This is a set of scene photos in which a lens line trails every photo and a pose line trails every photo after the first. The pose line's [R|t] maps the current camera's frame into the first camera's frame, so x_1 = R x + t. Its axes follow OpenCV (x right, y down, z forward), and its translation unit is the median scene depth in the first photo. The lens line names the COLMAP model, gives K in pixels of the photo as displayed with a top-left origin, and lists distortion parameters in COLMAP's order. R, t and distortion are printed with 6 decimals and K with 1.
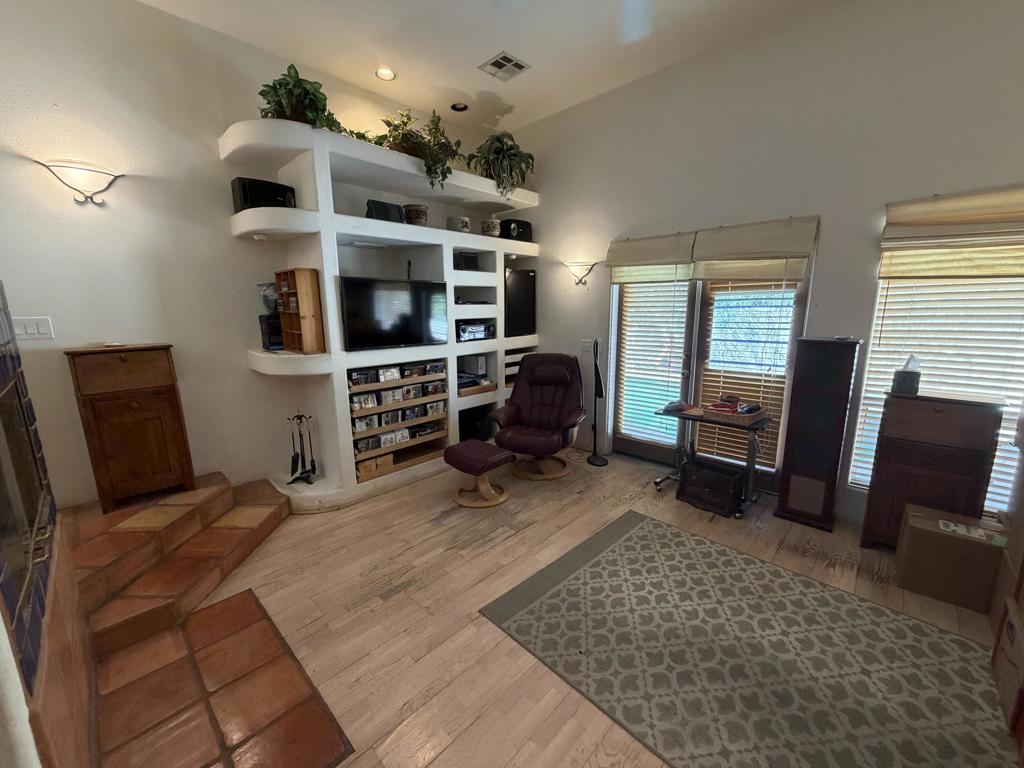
lens RADIAL K [[406.4, 0, 509.3], [0, 406.4, 383.8], [0, 0, 1]] dist [0.002409, 0.000147]
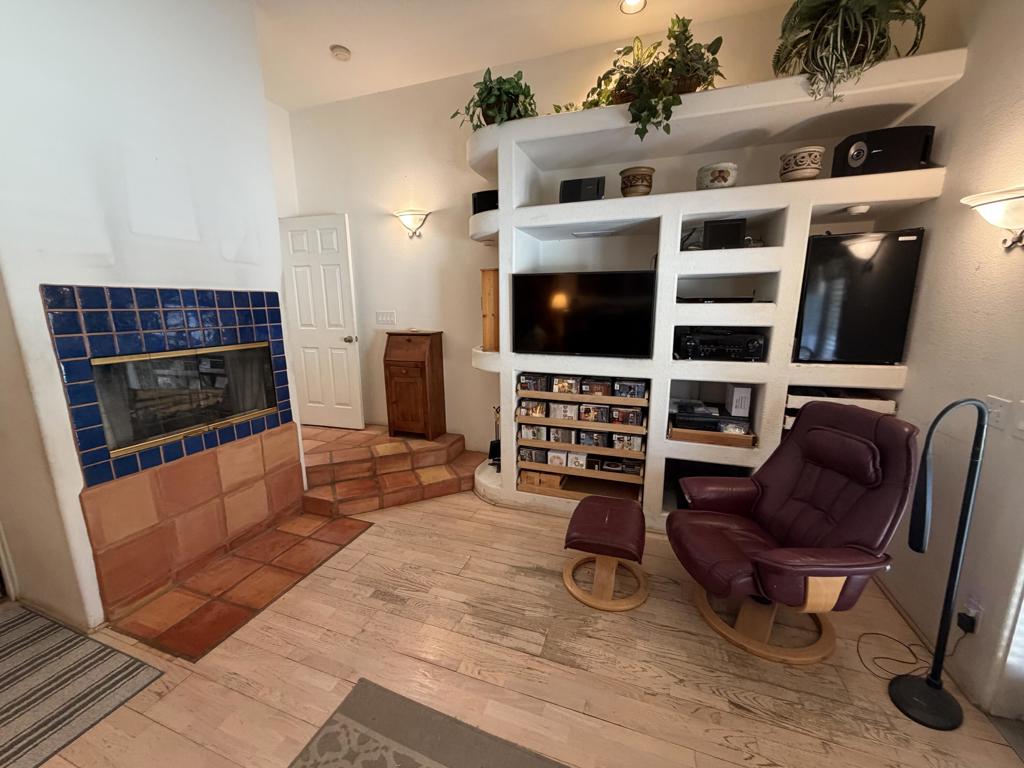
lens RADIAL K [[406.4, 0, 509.9], [0, 406.4, 385.5], [0, 0, 1]] dist [0.002409, 0.000147]
pose [[0.413200, 0.186228, -0.891395, 0.418979], [-0.169364, 0.977503, 0.125710, -0.111426], [0.894752, 0.099027, 0.435444, 0.525657]]
